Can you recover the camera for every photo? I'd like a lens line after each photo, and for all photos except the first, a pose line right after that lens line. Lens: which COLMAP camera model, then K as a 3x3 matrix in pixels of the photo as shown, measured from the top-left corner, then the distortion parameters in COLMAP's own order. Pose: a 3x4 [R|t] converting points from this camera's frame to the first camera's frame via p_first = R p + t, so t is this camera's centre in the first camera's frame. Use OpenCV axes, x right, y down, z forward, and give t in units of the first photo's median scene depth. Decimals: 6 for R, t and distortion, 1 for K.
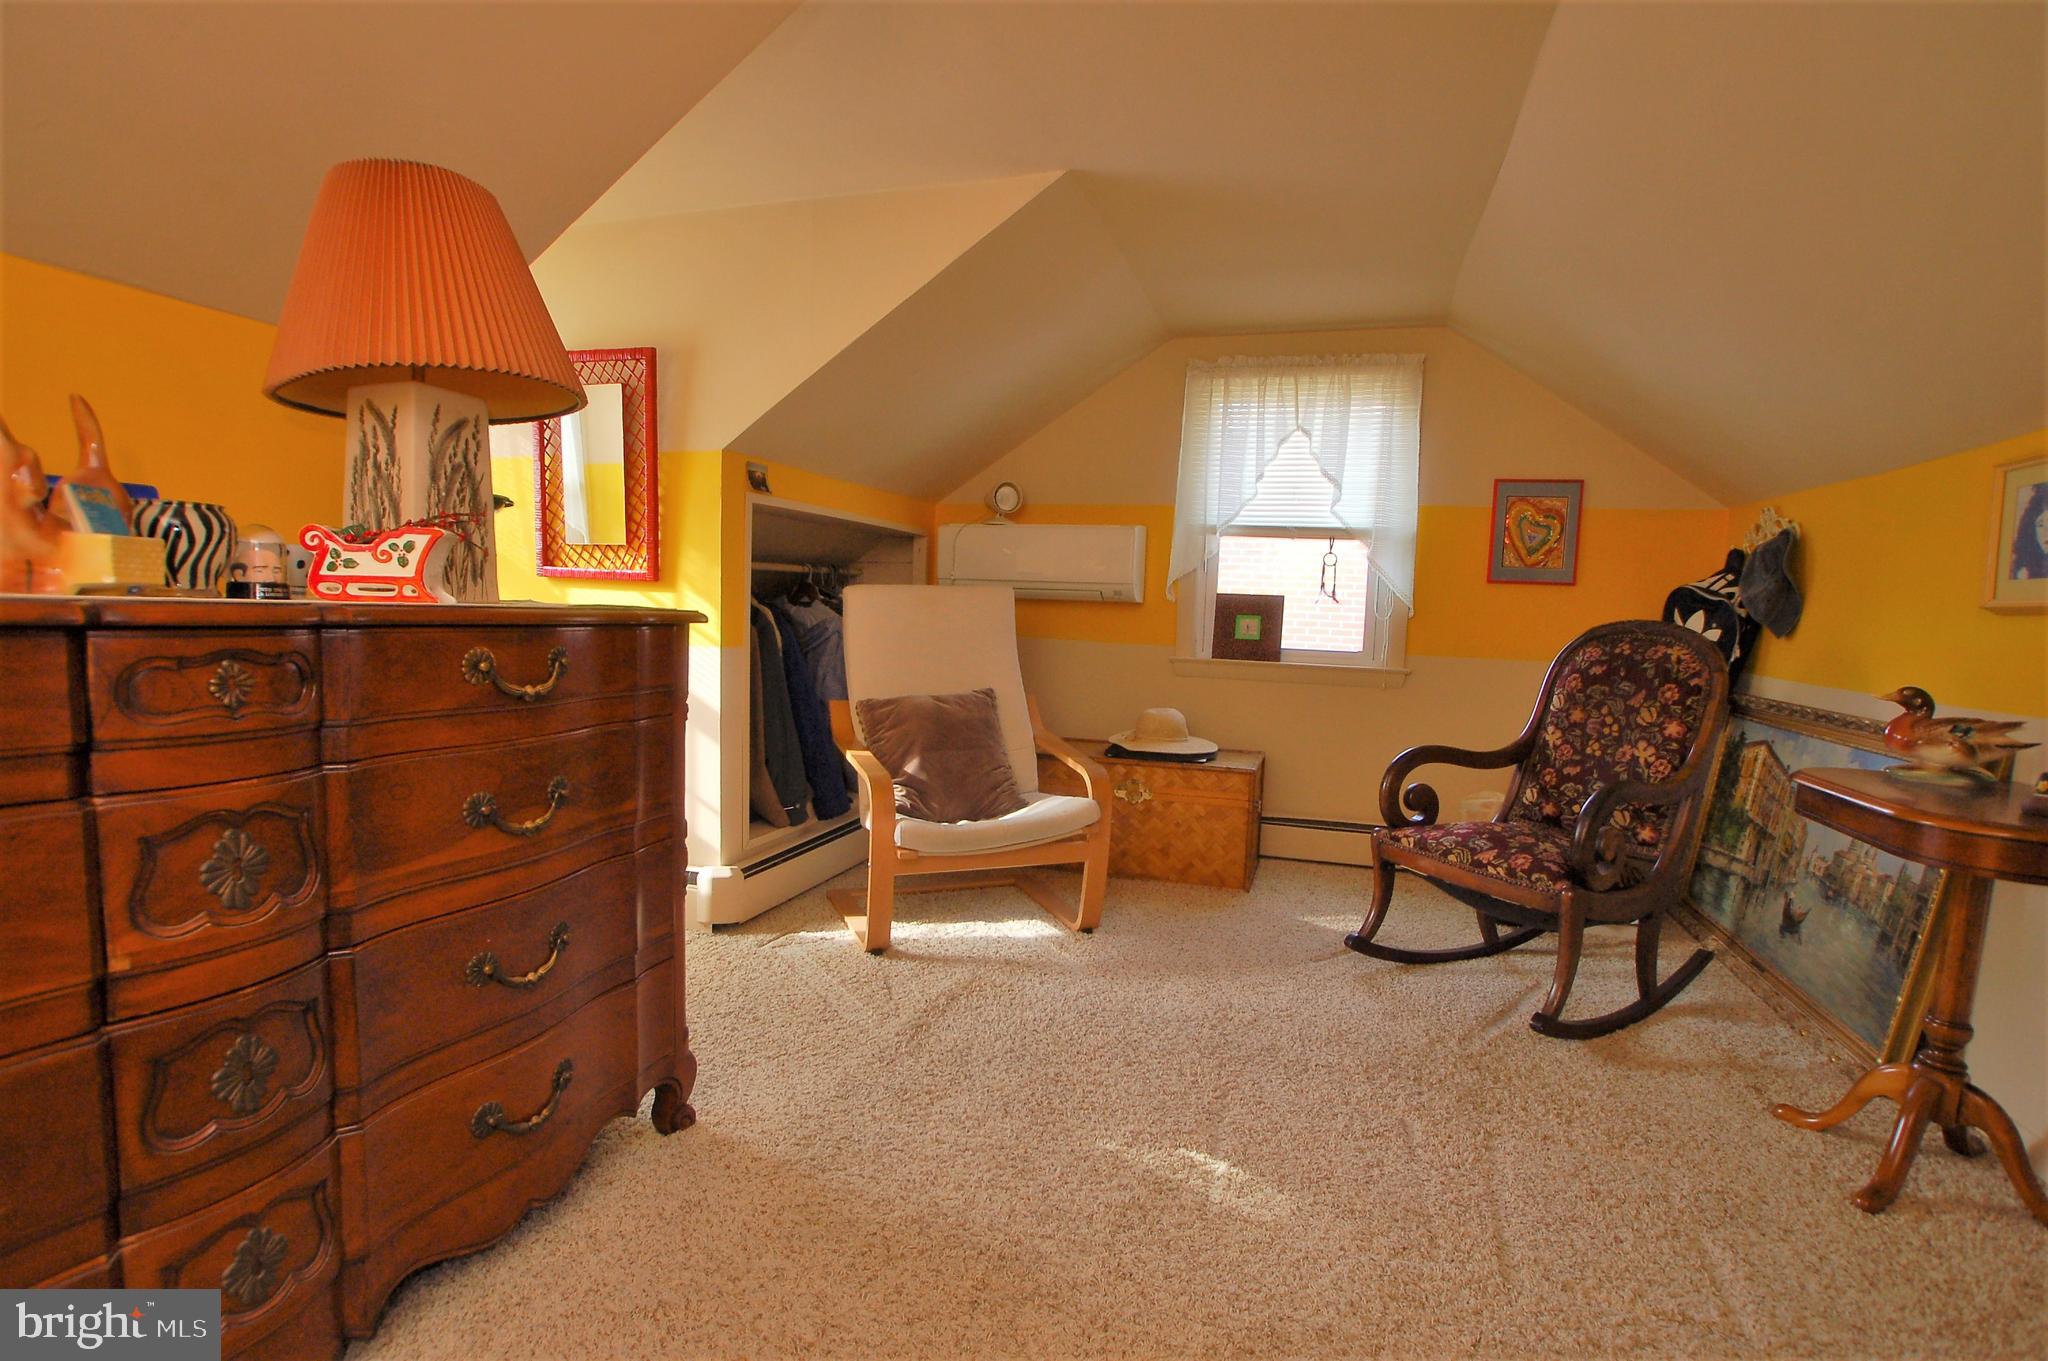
lens RADIAL K [[985.6, 0, 1023.2], [0, 985.6, 706.6], [0, 0, 1]] dist [-0.077590, 0.042278]
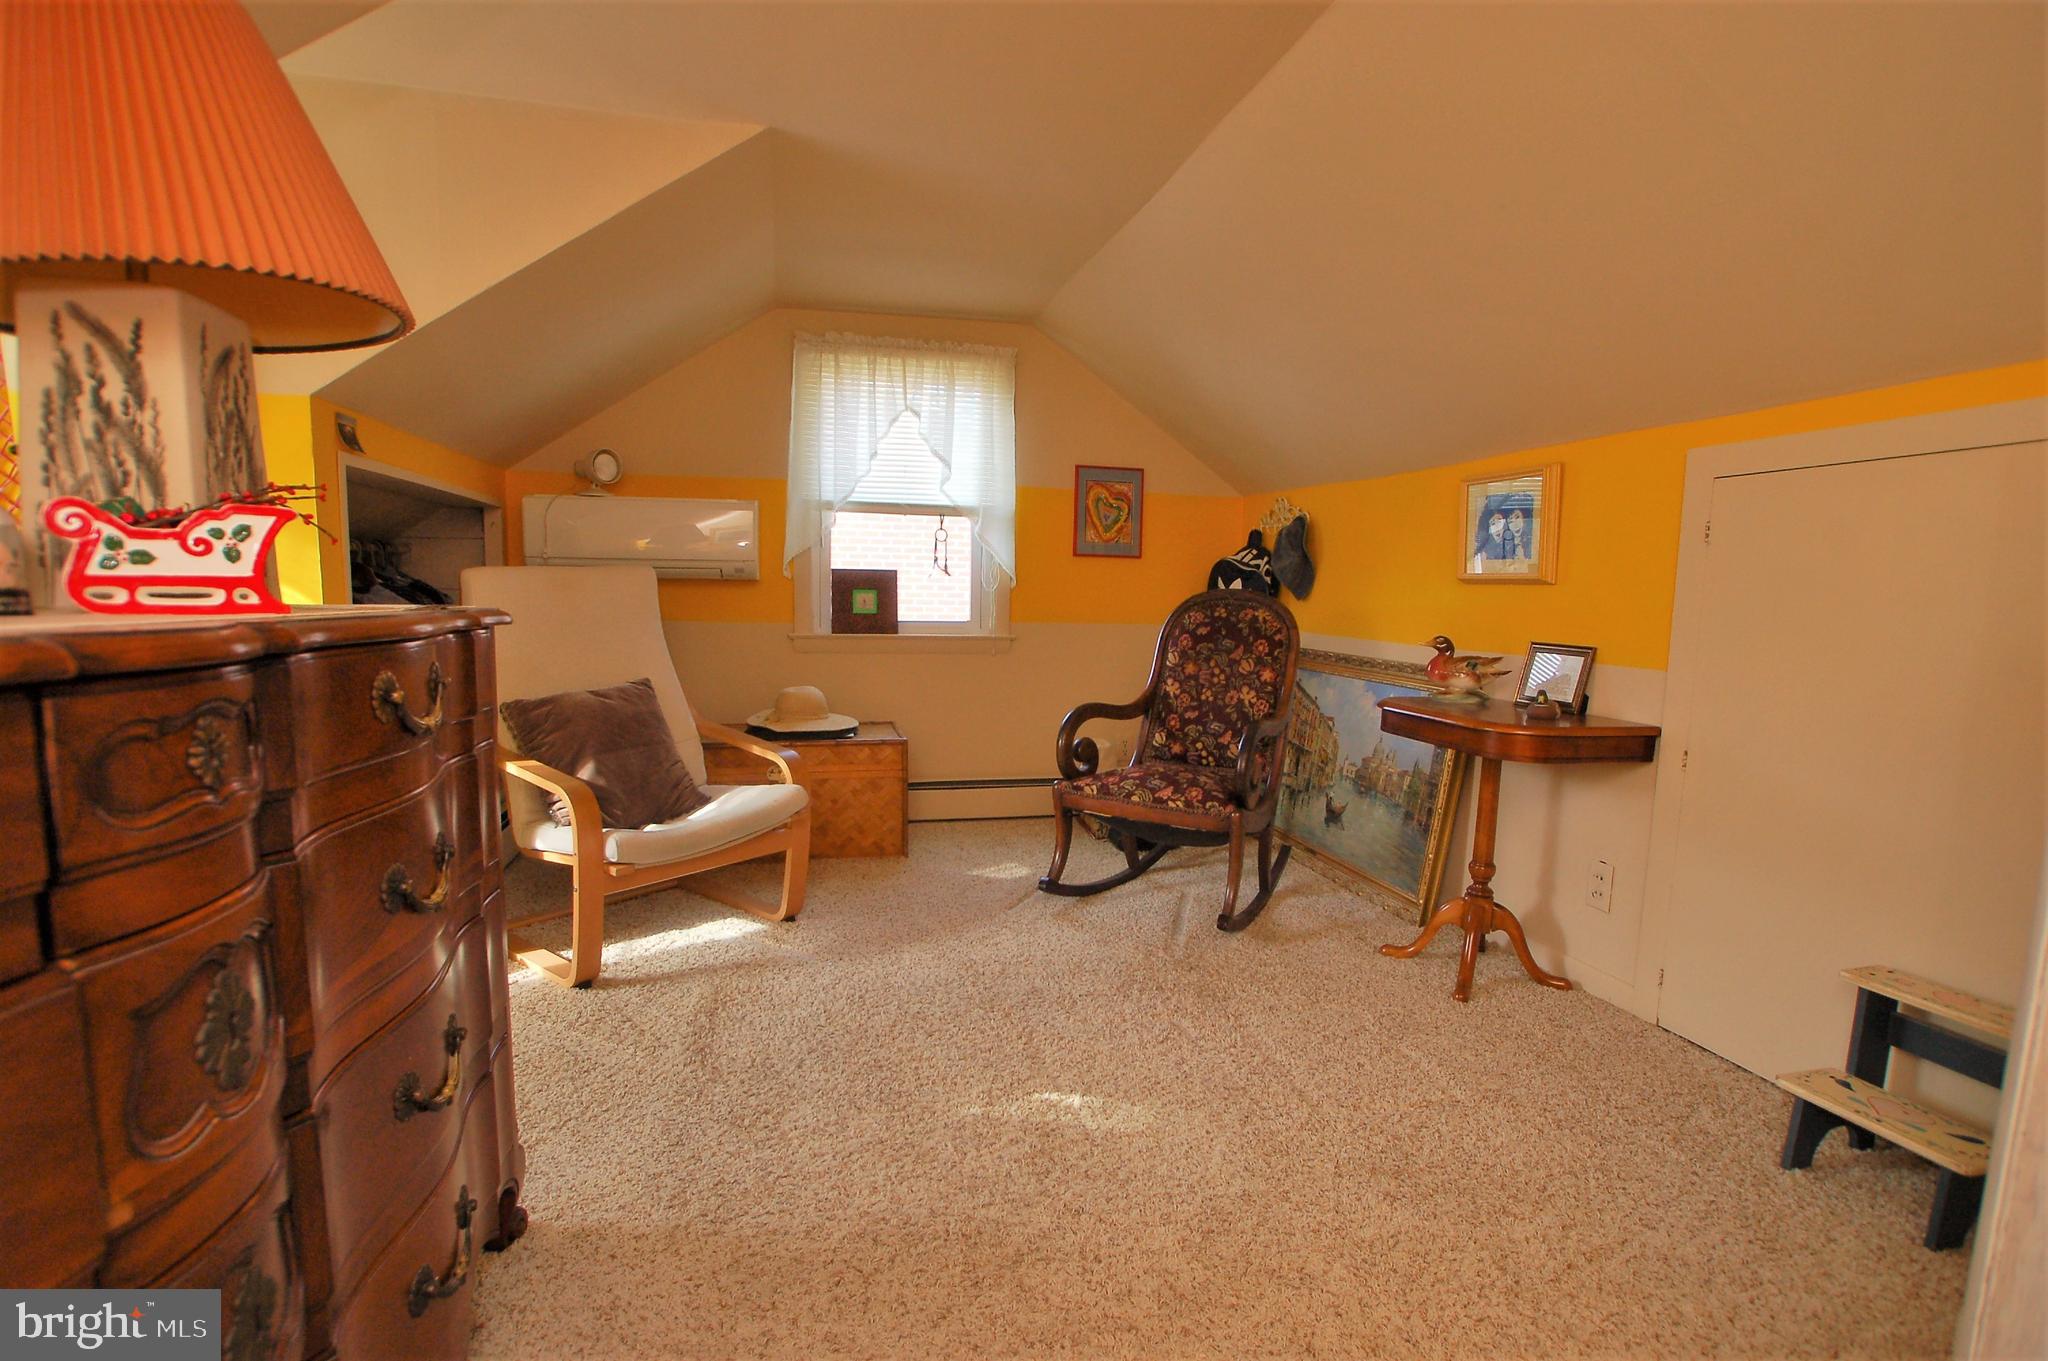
lens RADIAL K [[985.6, 0, 1023.2], [0, 985.6, 706.6], [0, 0, 1]] dist [-0.077590, 0.042278]
pose [[0.855611, -0.079568, 0.511467, -0.237080], [0.062846, 0.996773, 0.049934, -0.018340], [-0.513790, -0.010580, 0.857851, 0.052234]]
